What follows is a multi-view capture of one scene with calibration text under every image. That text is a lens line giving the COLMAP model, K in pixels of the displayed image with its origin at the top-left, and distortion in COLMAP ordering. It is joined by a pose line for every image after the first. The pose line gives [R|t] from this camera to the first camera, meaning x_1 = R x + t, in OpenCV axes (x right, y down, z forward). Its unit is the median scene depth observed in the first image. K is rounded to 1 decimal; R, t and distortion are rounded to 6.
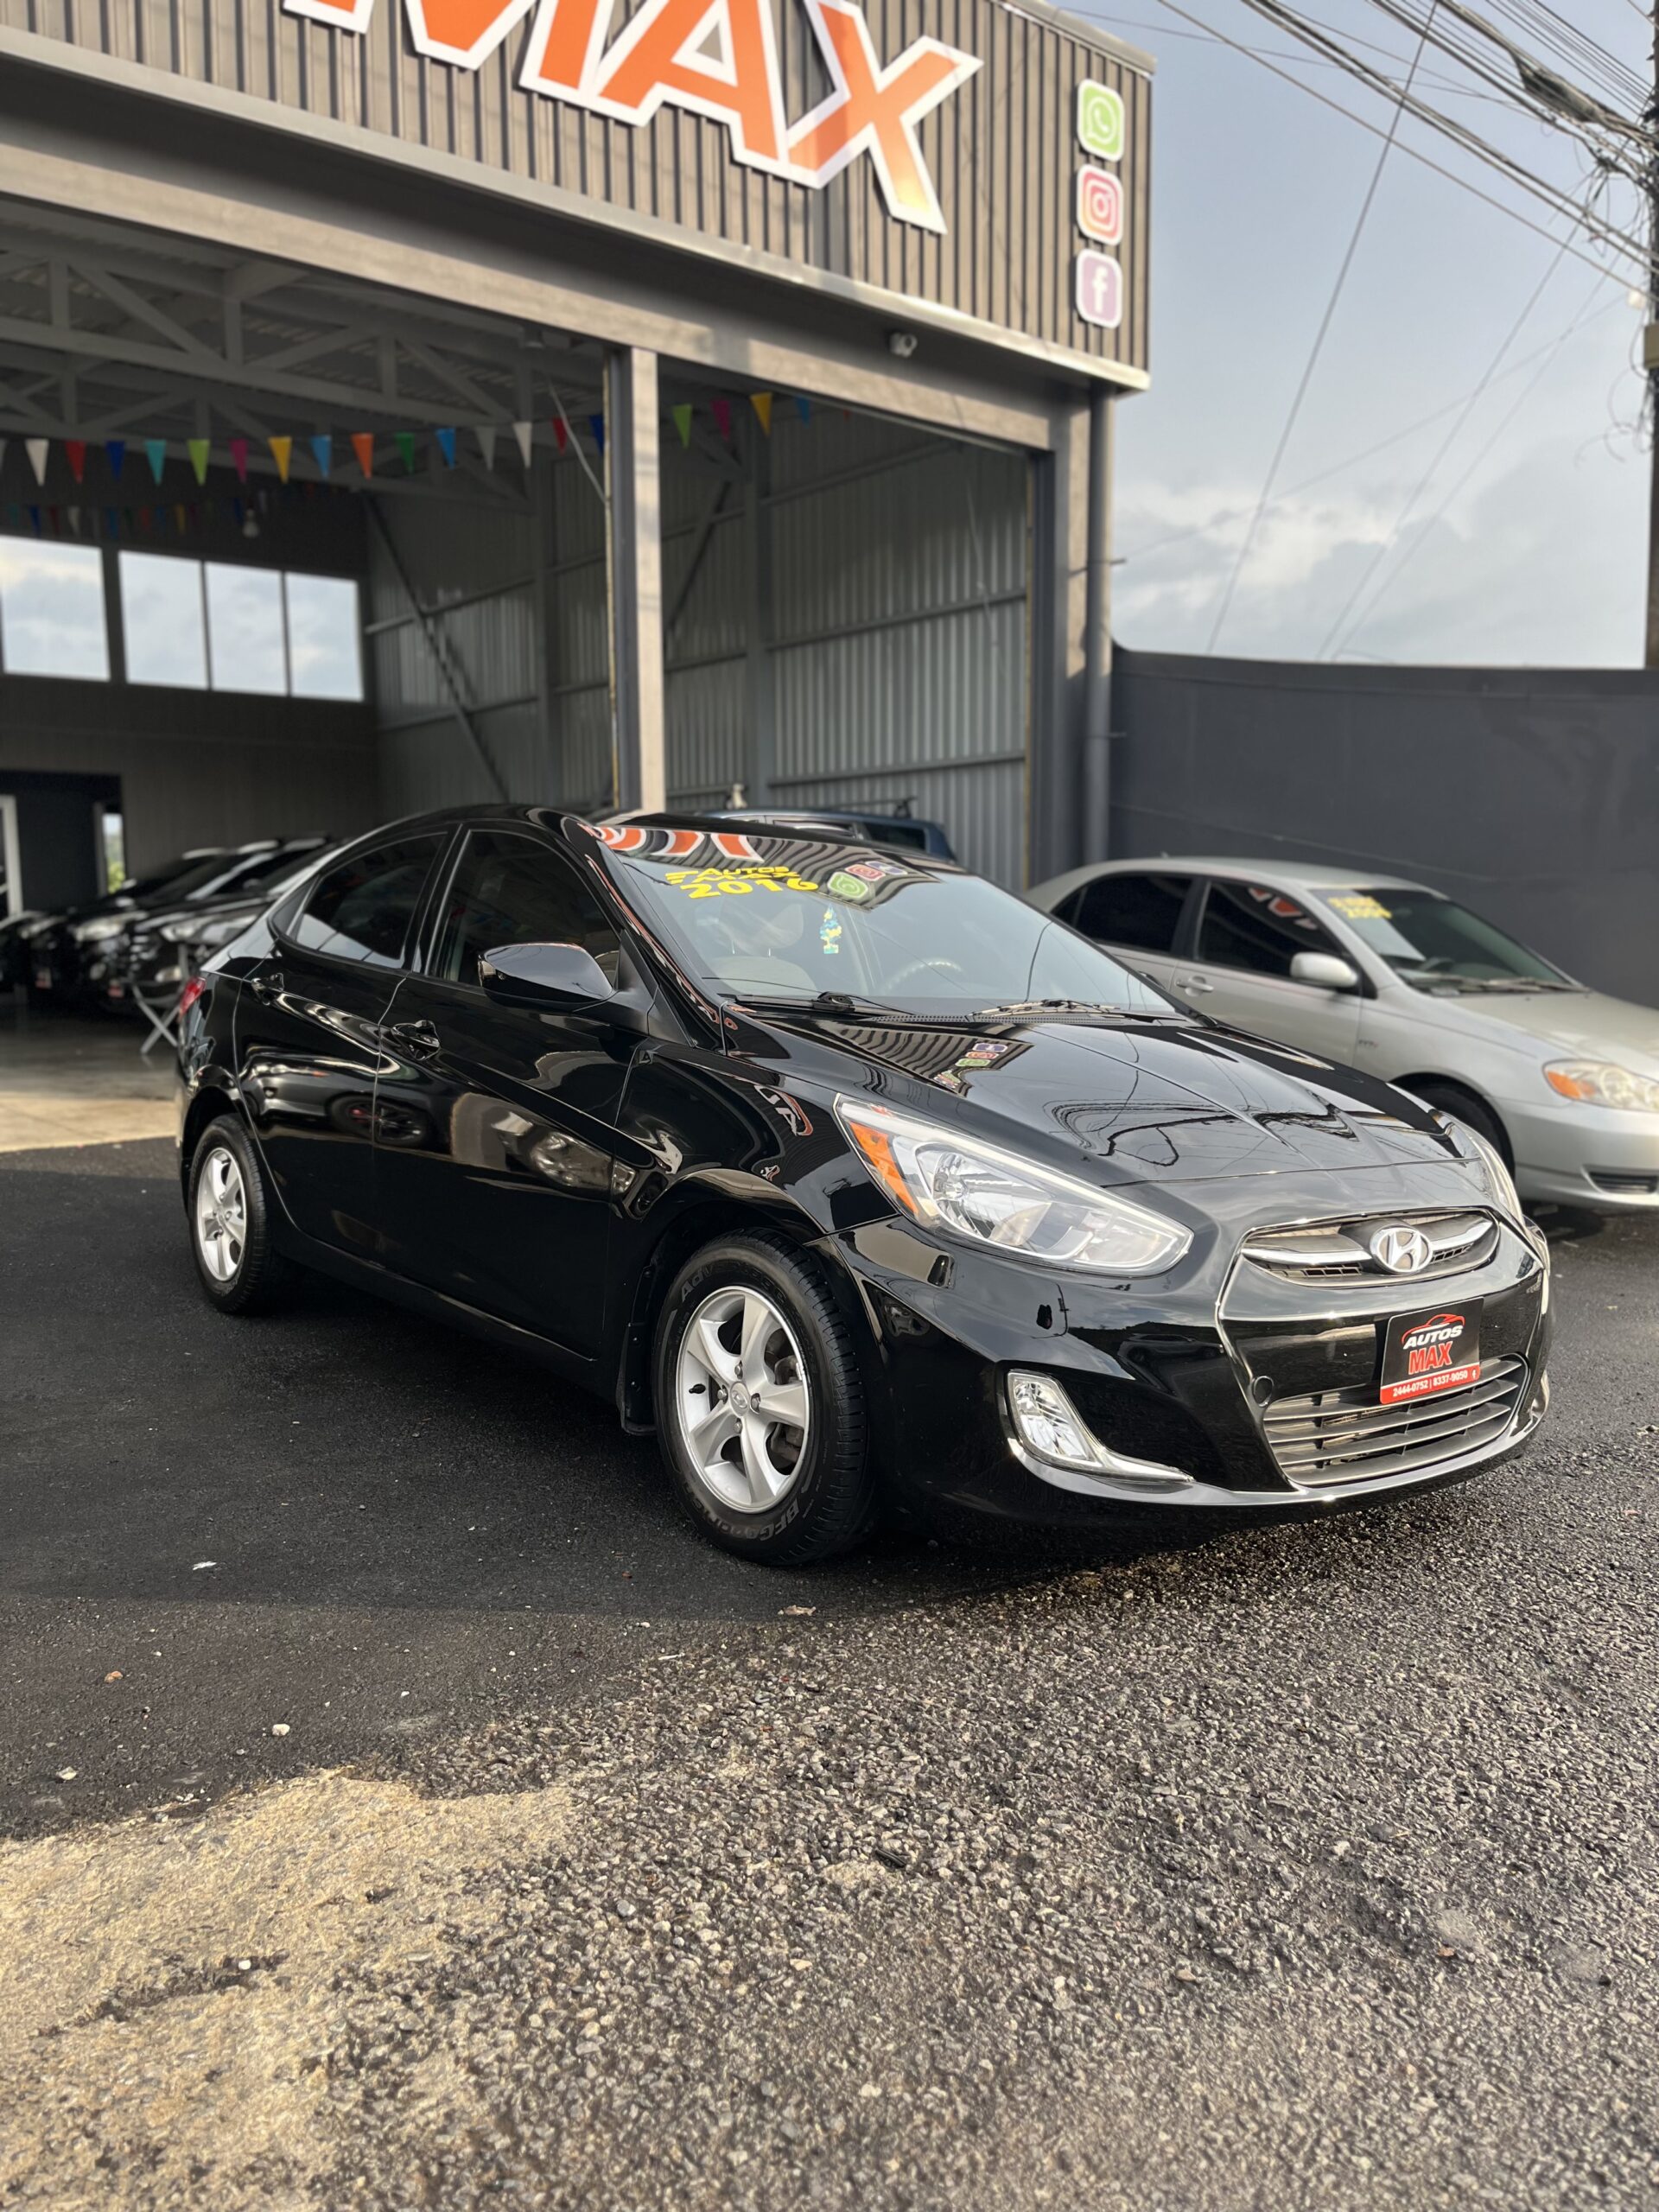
lens RADIAL K [[1696.6, 0, 829.5], [0, 1696.6, 1106.0], [0, 0, 1]] dist [0.053016, -0.092107]
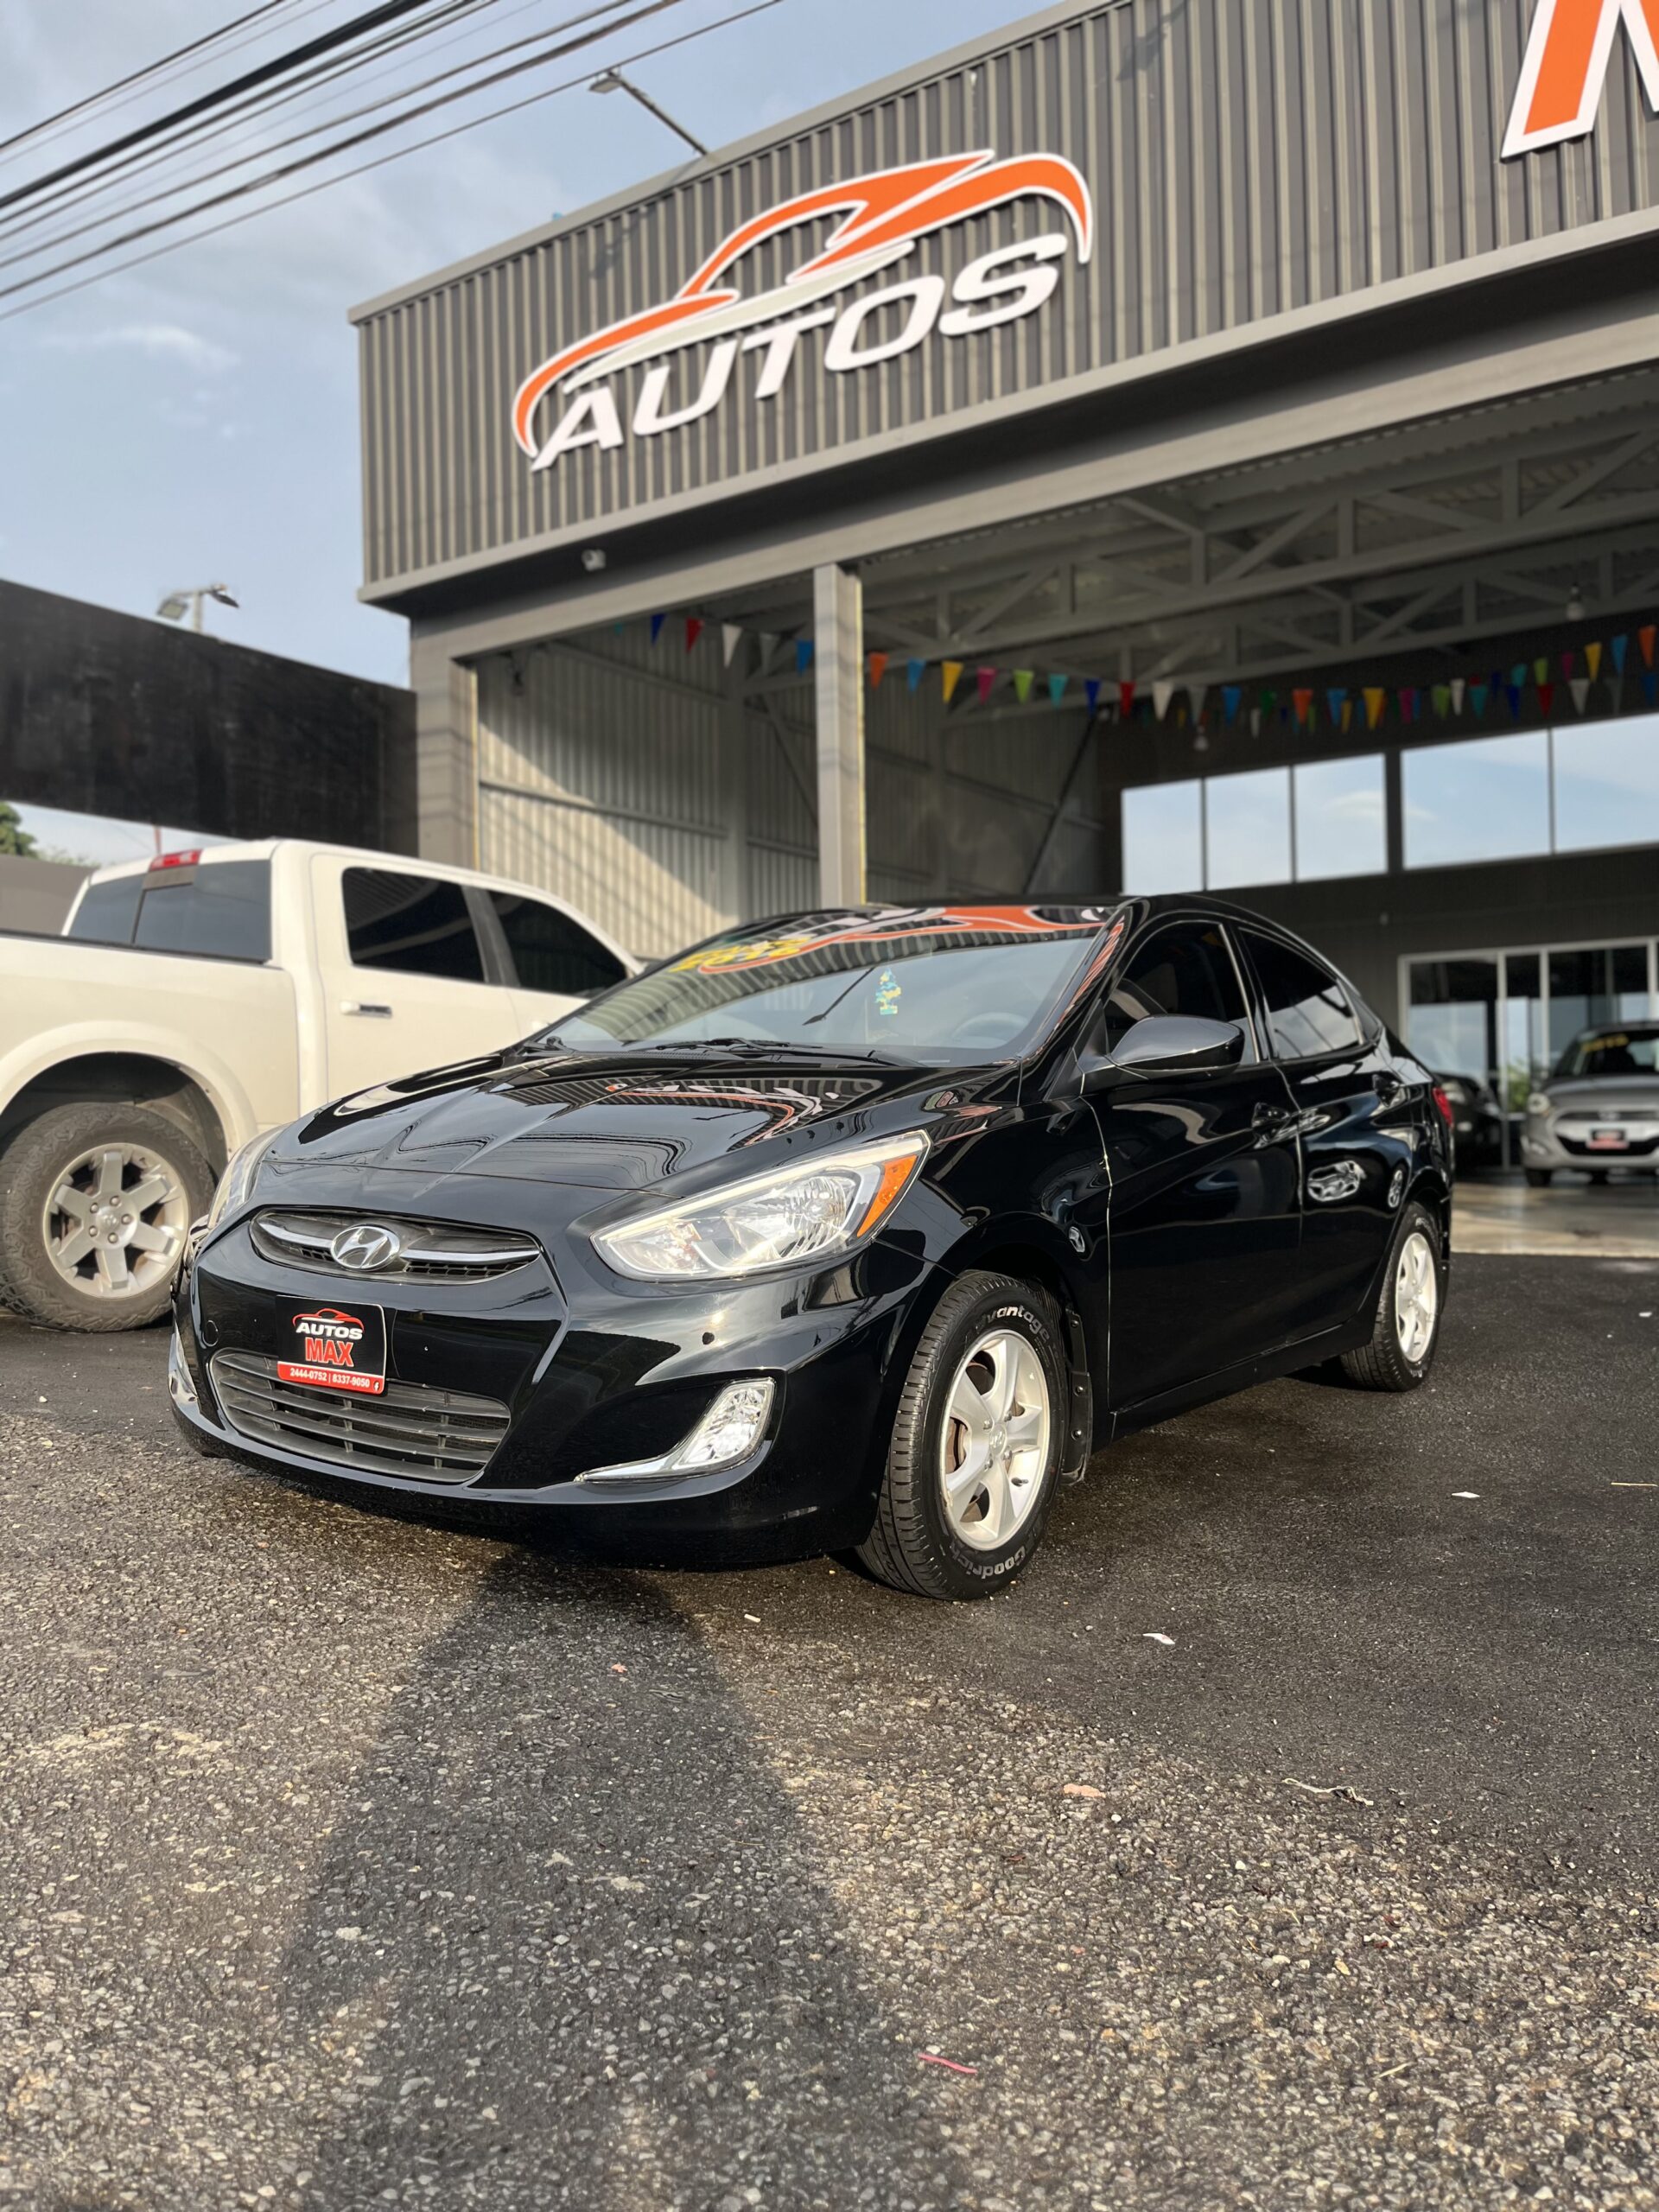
lens RADIAL K [[1696.6, 0, 829.5], [0, 1696.6, 1106.0], [0, 0, 1]] dist [0.053016, -0.092107]
pose [[0.265473, -0.019238, -0.963926, 0.479334], [-0.091261, 0.994810, -0.044988, 0.007169], [0.959789, 0.099912, 0.262340, 0.342300]]
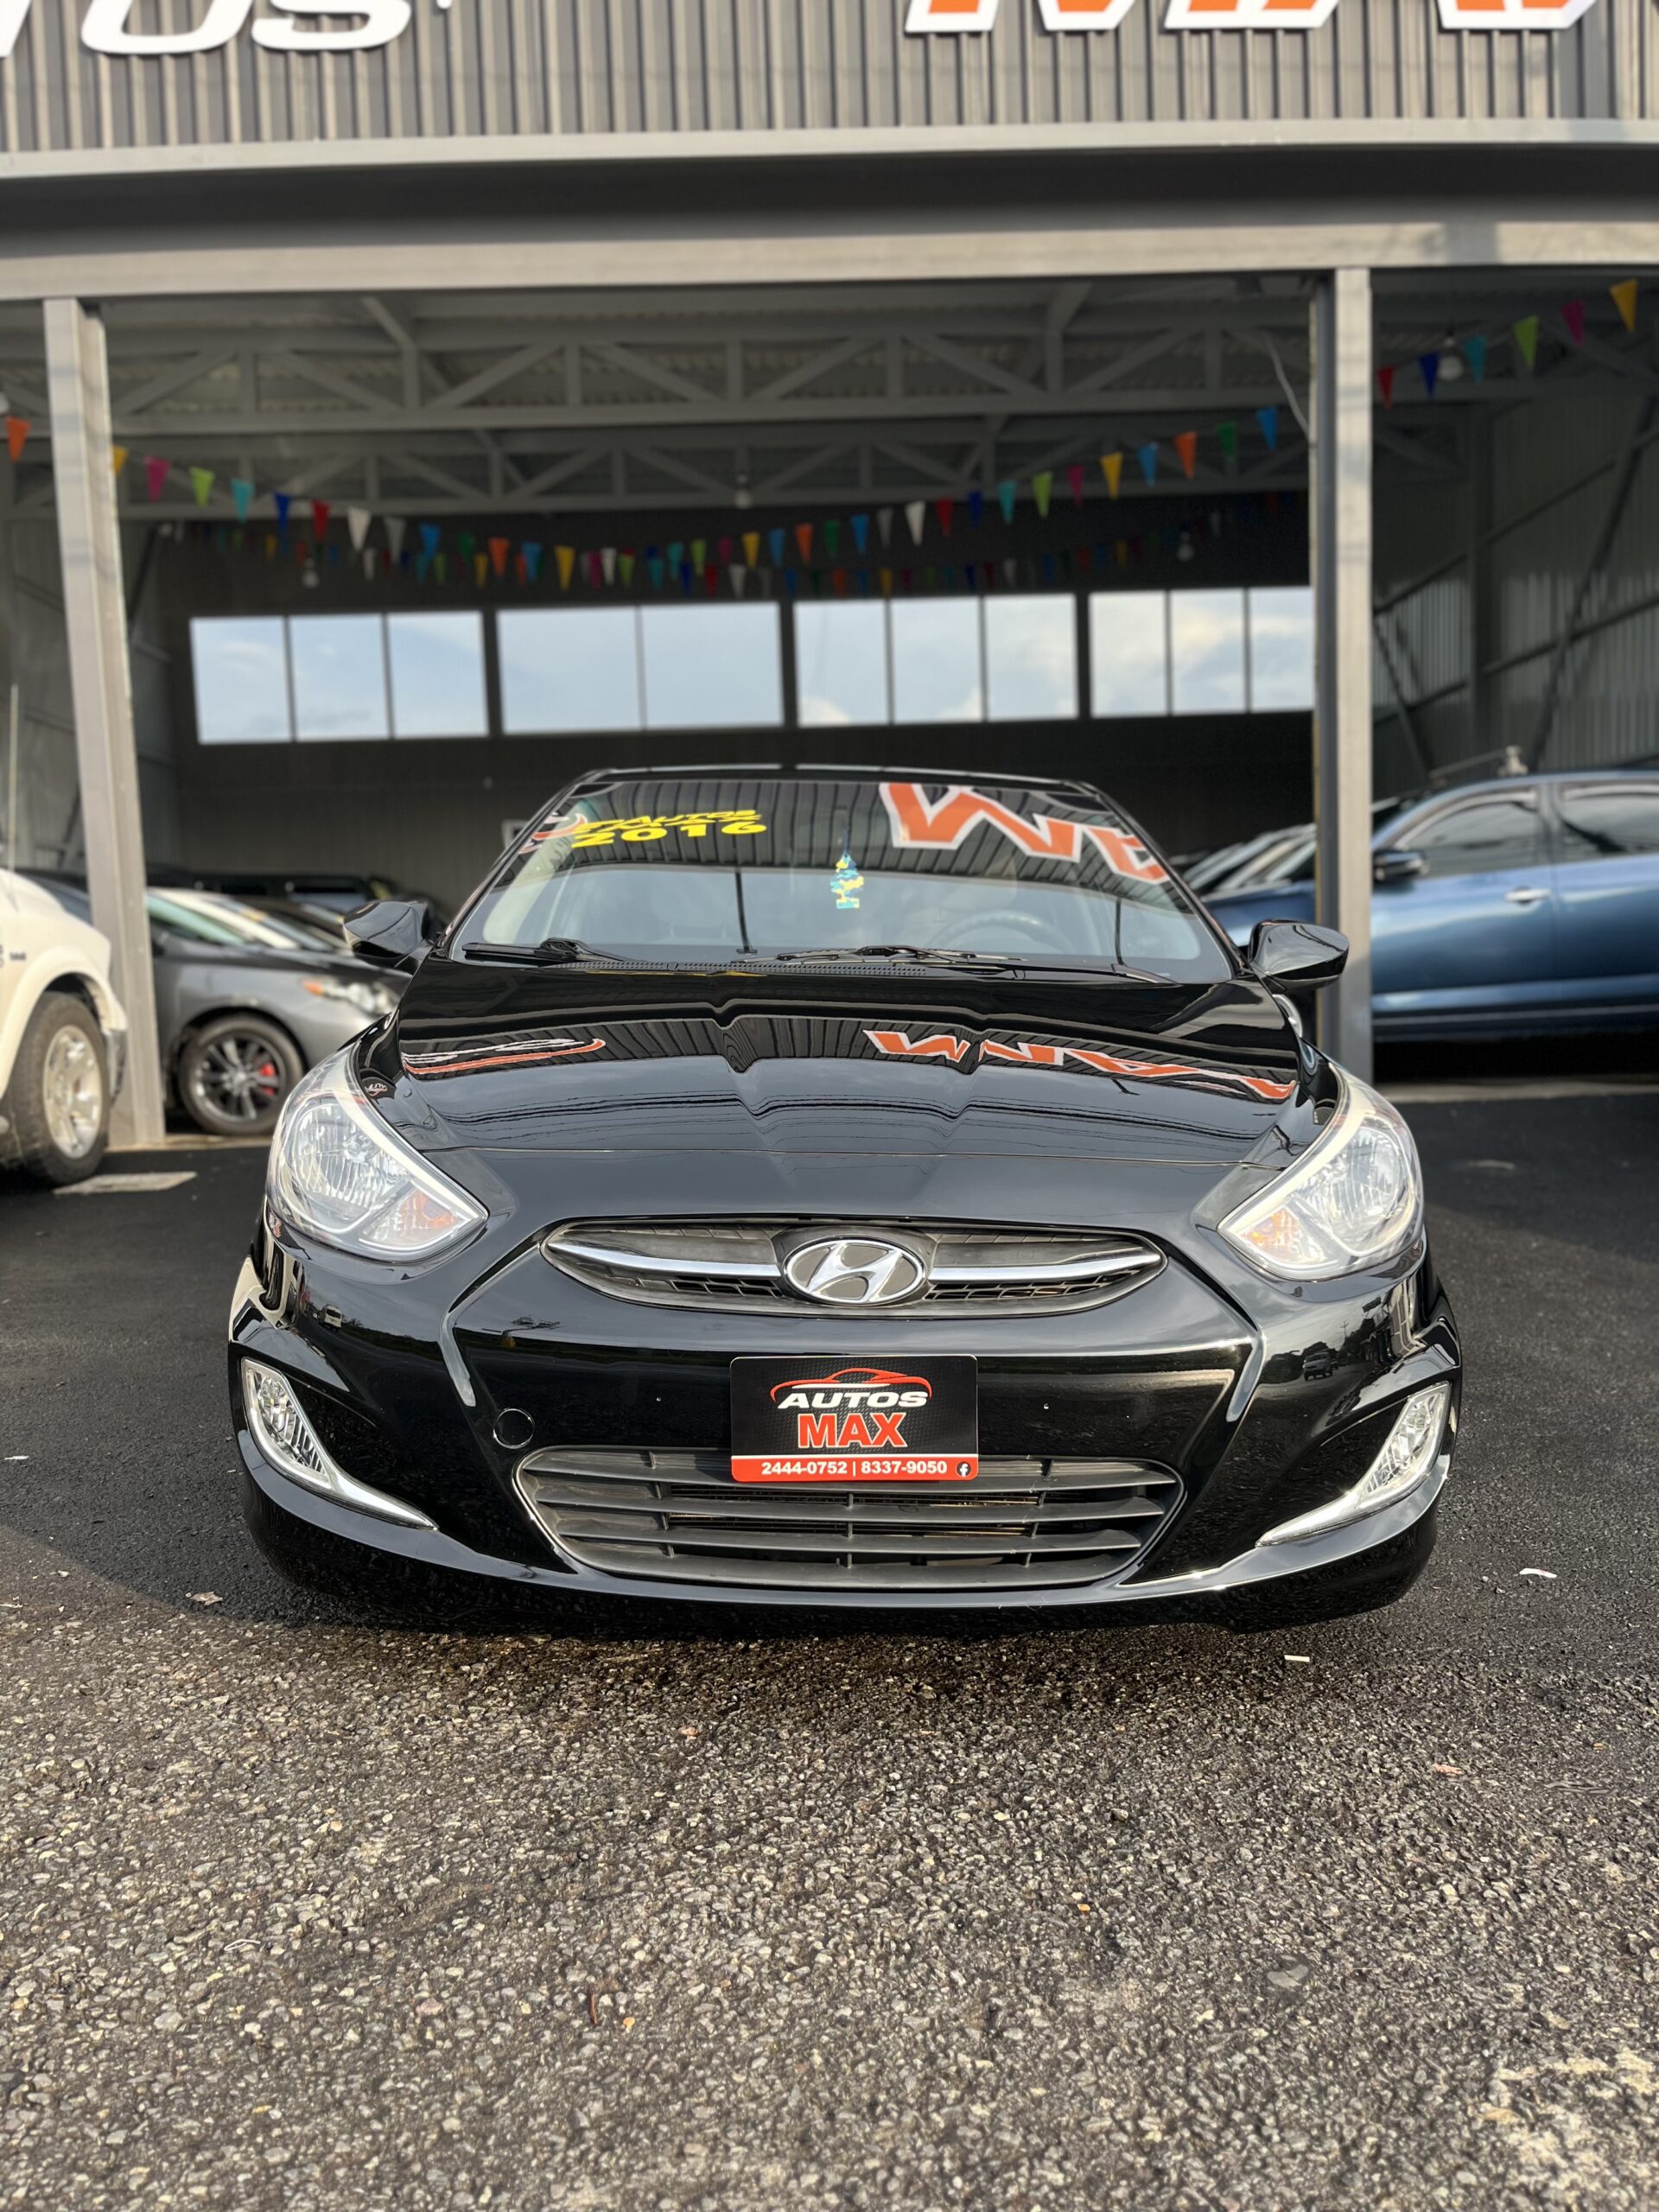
lens RADIAL K [[1696.6, 0, 829.5], [0, 1696.6, 1106.0], [0, 0, 1]] dist [0.053016, -0.092107]
pose [[0.783630, 0.027904, -0.620600, 0.260428], [-0.038448, 0.999254, -0.003620, 0.006928], [0.620036, 0.026698, 0.784119, 0.155501]]
